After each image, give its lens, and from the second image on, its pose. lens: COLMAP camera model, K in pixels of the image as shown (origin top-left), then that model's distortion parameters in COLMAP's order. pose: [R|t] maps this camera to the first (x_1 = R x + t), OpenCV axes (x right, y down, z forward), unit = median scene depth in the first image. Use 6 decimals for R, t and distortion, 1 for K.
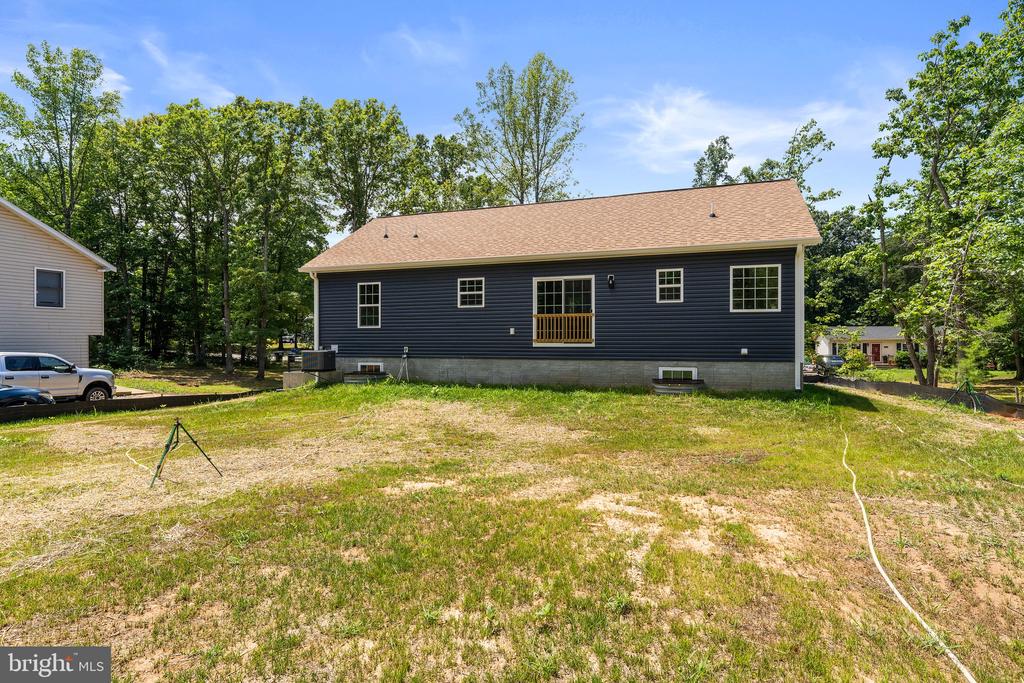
lens RADIAL K [[550.1, 0, 510.7], [0, 550.1, 343.5], [0, 0, 1]] dist [0.001973, 0.000405]
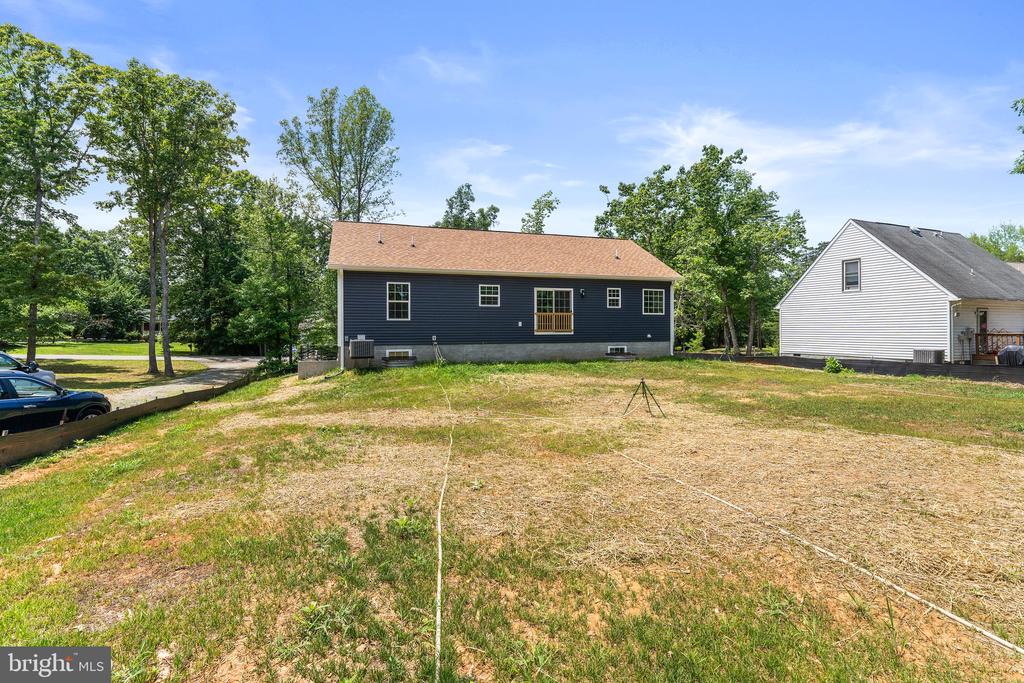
lens RADIAL K [[451.9, 0, 513.8], [0, 451.9, 336.7], [0, 0, 1]] dist [0.000903, 0.000020]
pose [[0.788087, -0.011786, 0.615451, -0.715824], [0.006473, 0.999920, 0.010860, -0.002053], [-0.615530, -0.004575, 0.788100, 0.078103]]
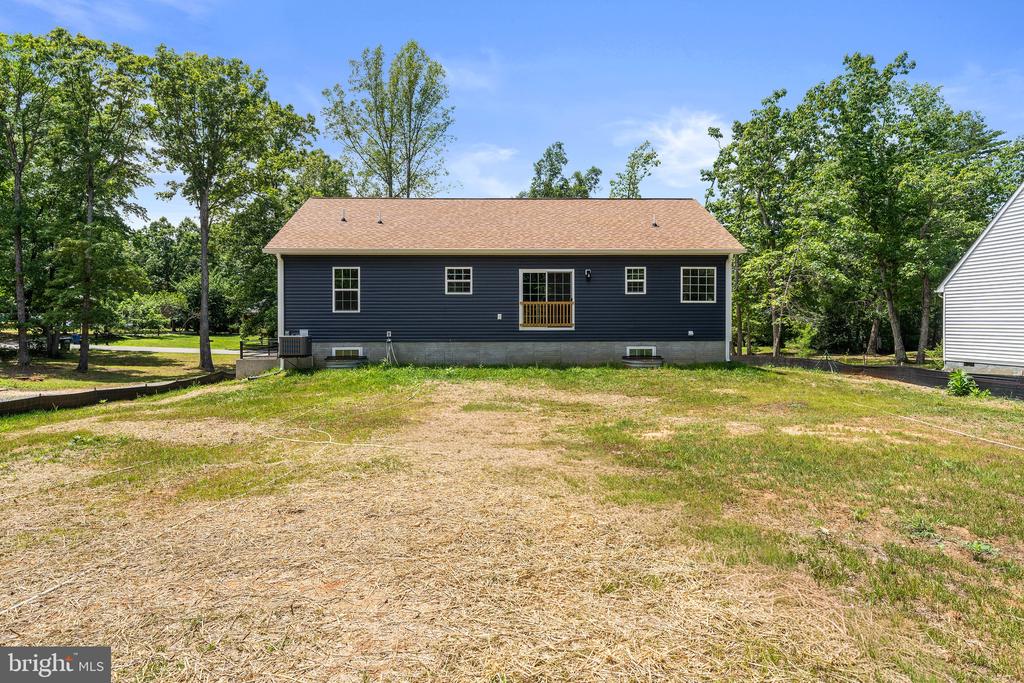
lens RADIAL K [[550.1, 0, 513.4], [0, 550.1, 332.0], [0, 0, 1]] dist [0.001973, 0.000405]
pose [[0.929135, -0.006849, 0.369677, -0.371706], [0.003126, 0.999938, 0.010669, -0.002940], [-0.369728, -0.008758, 0.929099, -0.041845]]
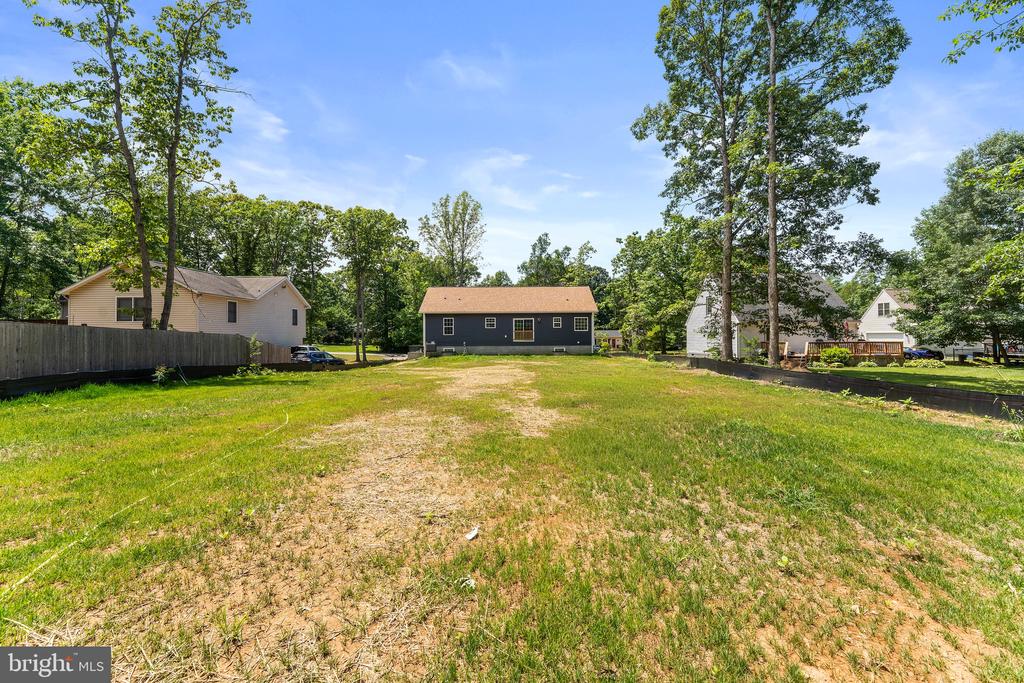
lens RADIAL K [[413.3, 0, 514.0], [0, 413.3, 344.3], [0, 0, 1]] dist [0.010092, -0.000036]
pose [[0.940461, -0.010482, 0.339740, -0.689966], [0.005978, 0.999880, 0.014303, -0.011045], [-0.339849, -0.011421, 0.940411, -1.069837]]
